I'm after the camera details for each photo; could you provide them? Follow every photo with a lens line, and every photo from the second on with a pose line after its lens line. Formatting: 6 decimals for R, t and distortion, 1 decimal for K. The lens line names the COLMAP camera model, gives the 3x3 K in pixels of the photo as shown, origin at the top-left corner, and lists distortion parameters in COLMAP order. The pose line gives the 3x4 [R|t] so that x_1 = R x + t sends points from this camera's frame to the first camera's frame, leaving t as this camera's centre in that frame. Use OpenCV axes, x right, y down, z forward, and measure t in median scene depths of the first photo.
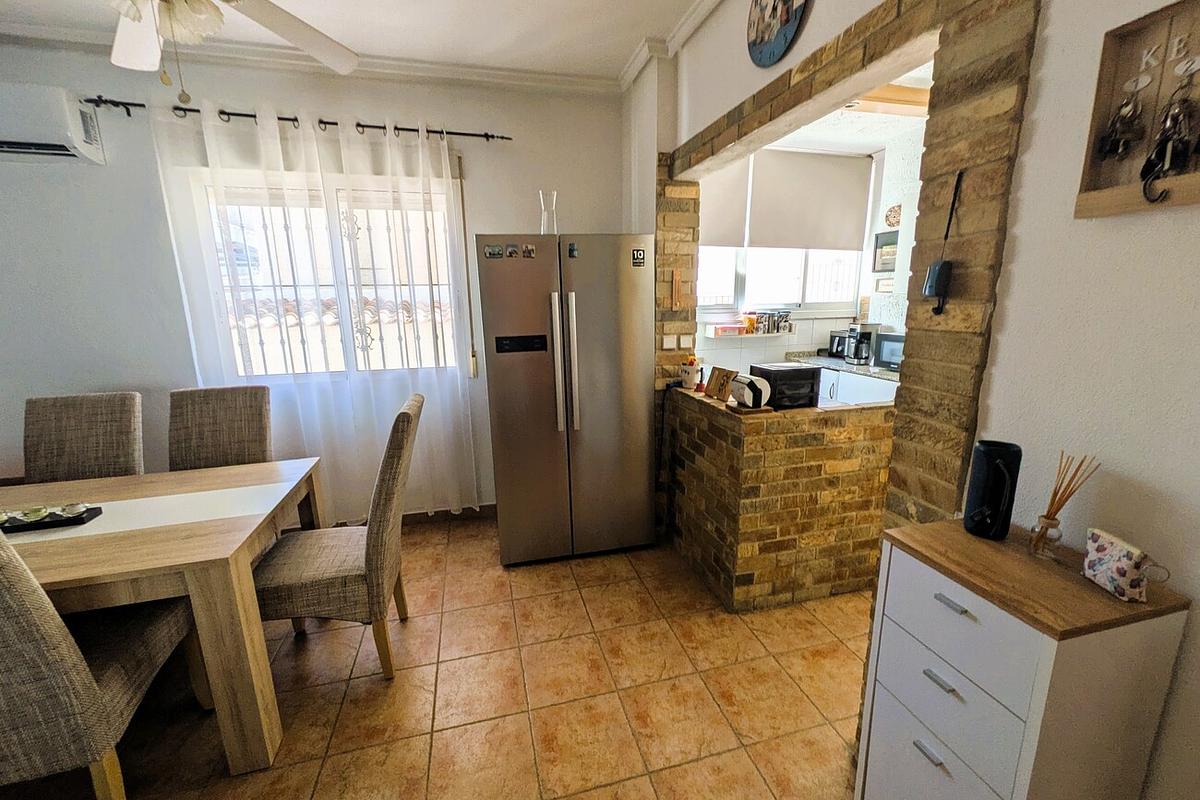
lens RADIAL K [[479.3, 0, 599.6], [0, 479.3, 396.7], [0, 0, 1]] dist [-0.000728, -0.000261]
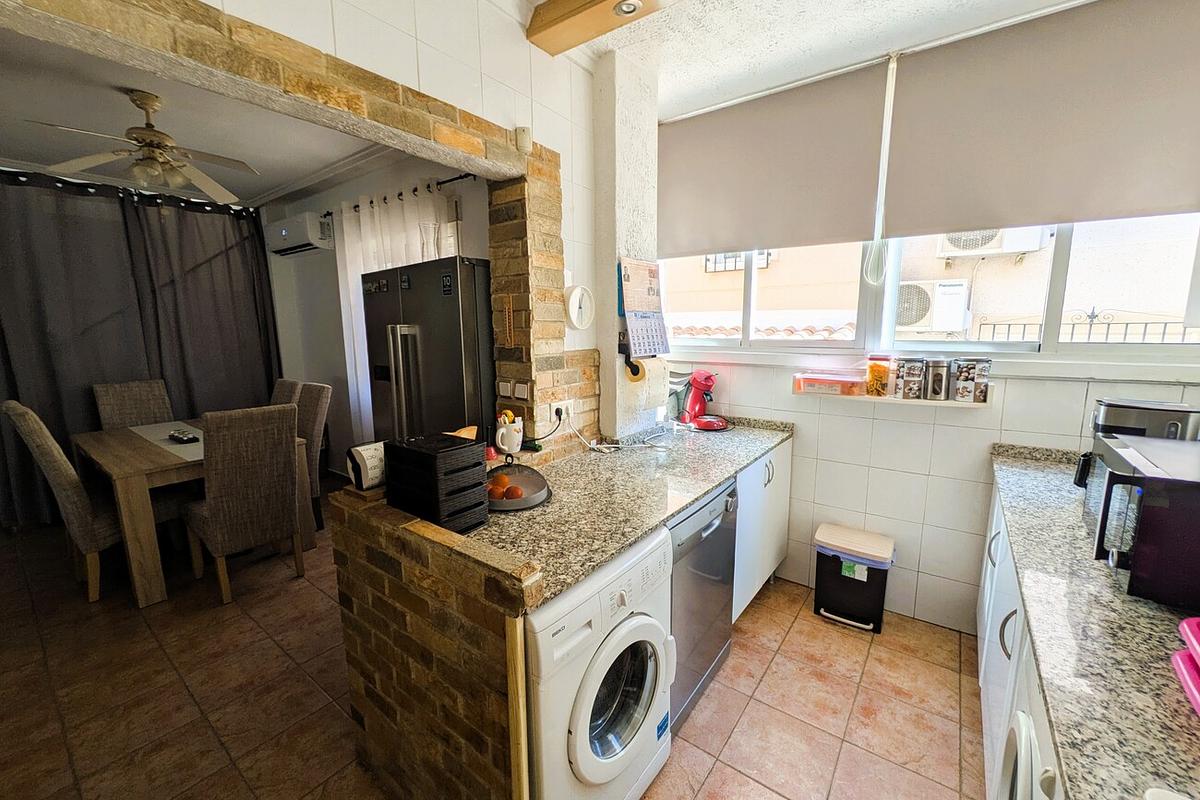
lens RADIAL K [[473.5, 0, 600.0], [0, 473.5, 400.0], [0, 0, 1]] dist [-0.000335, 0.000141]
pose [[0.617254, 0.129719, -0.775996, 0.547247], [-0.157994, 0.986659, 0.039261, -0.097805], [0.770737, 0.098369, 0.629514, 0.413596]]
